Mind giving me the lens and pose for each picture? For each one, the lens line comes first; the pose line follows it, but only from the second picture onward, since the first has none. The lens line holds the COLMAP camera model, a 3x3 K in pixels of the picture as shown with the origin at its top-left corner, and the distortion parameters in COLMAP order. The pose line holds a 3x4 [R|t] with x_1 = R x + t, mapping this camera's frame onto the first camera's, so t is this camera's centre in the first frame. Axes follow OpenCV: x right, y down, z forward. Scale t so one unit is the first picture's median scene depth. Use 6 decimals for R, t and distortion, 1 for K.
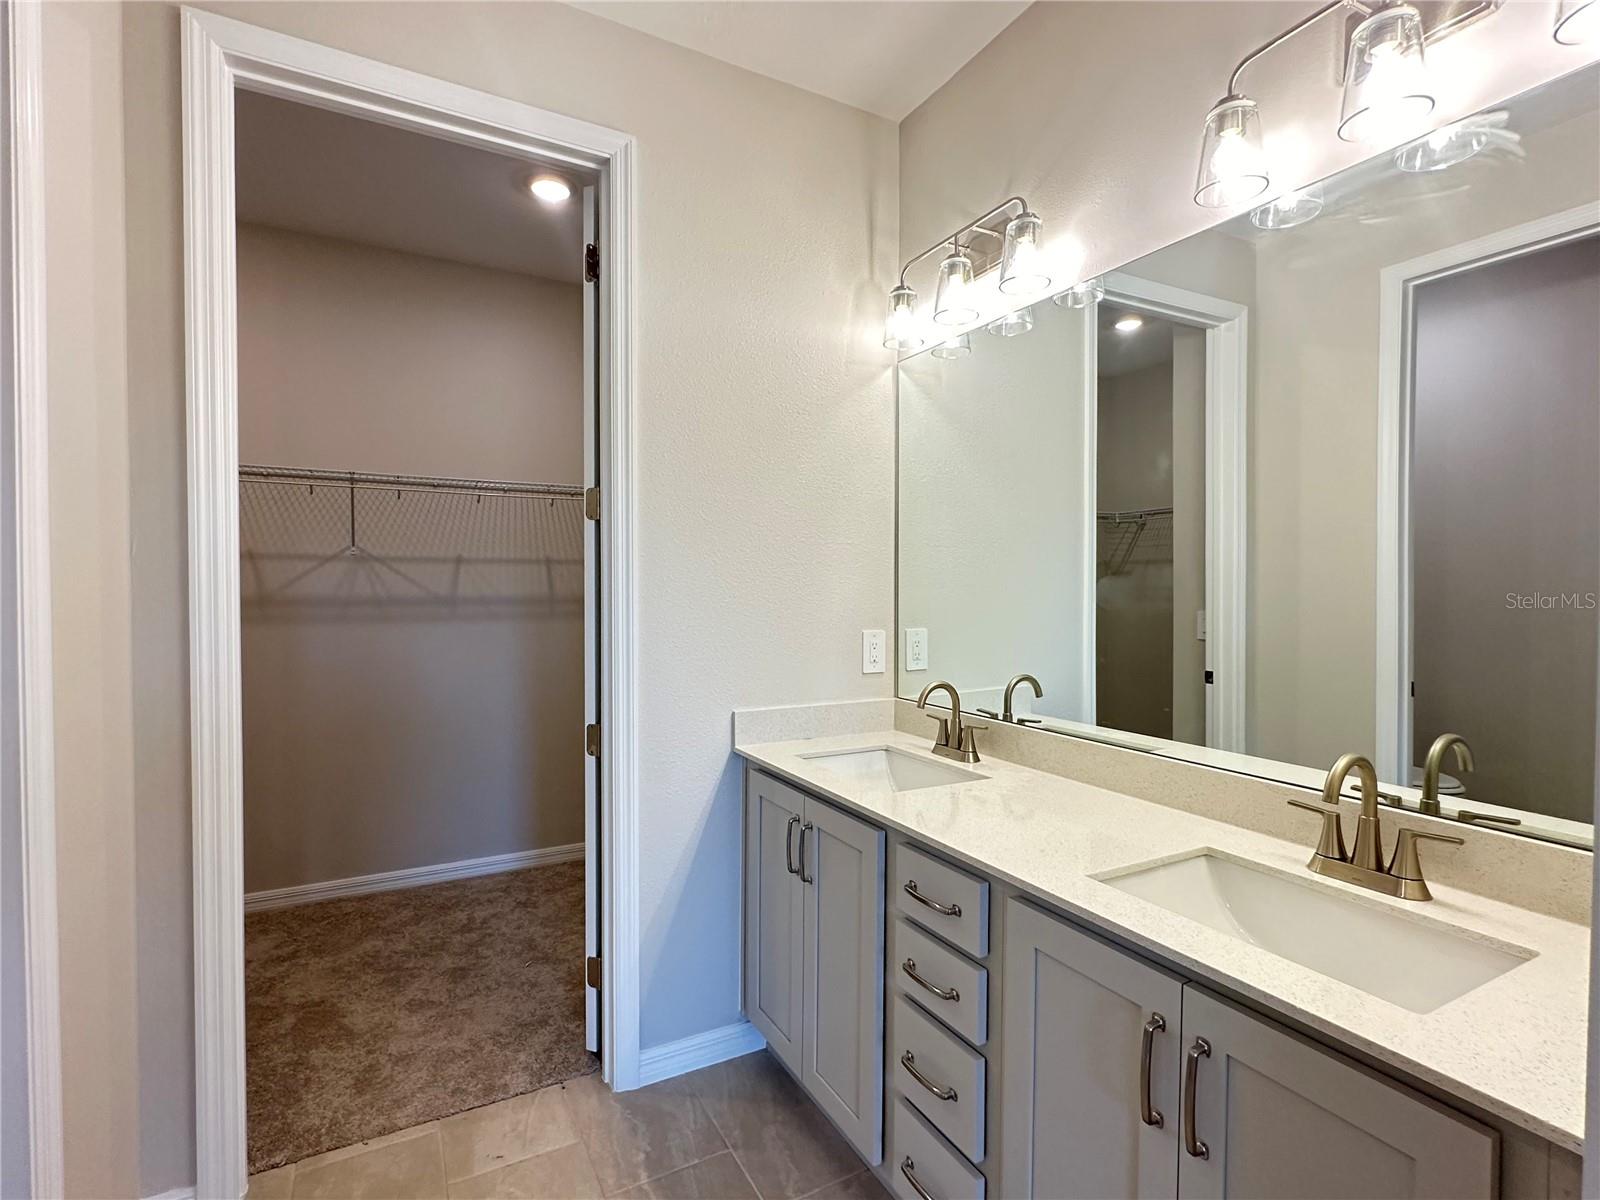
lens RADIAL K [[784.5, 0, 807.0], [0, 784.5, 603.2], [0, 0, 1]] dist [0.005083, 0.001081]
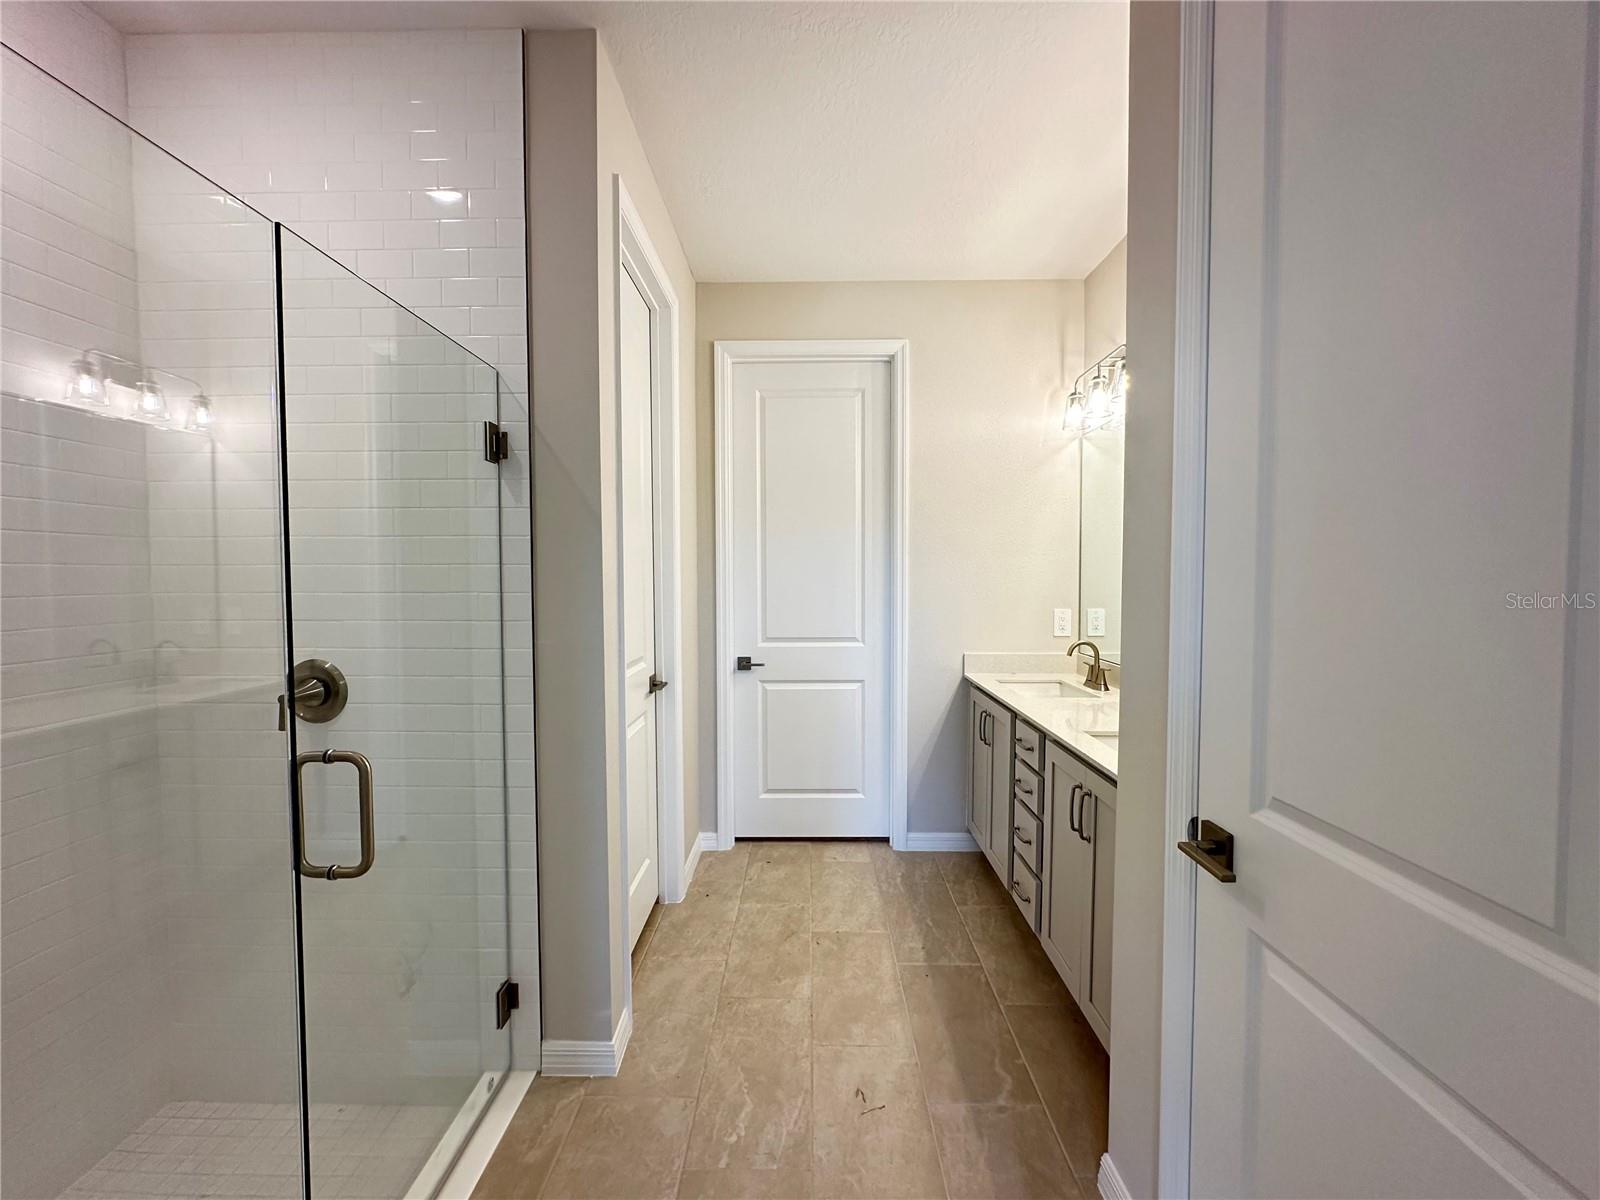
lens RADIAL K [[640.7, 0, 798.8], [0, 640.7, 606.6], [0, 0, 1]] dist [-0.003410, 0.000488]
pose [[0.871260, 0.018016, -0.490491, 0.293521], [-0.006718, 0.999670, 0.024785, 0.001323], [0.490775, -0.018299, 0.871094, -0.430147]]
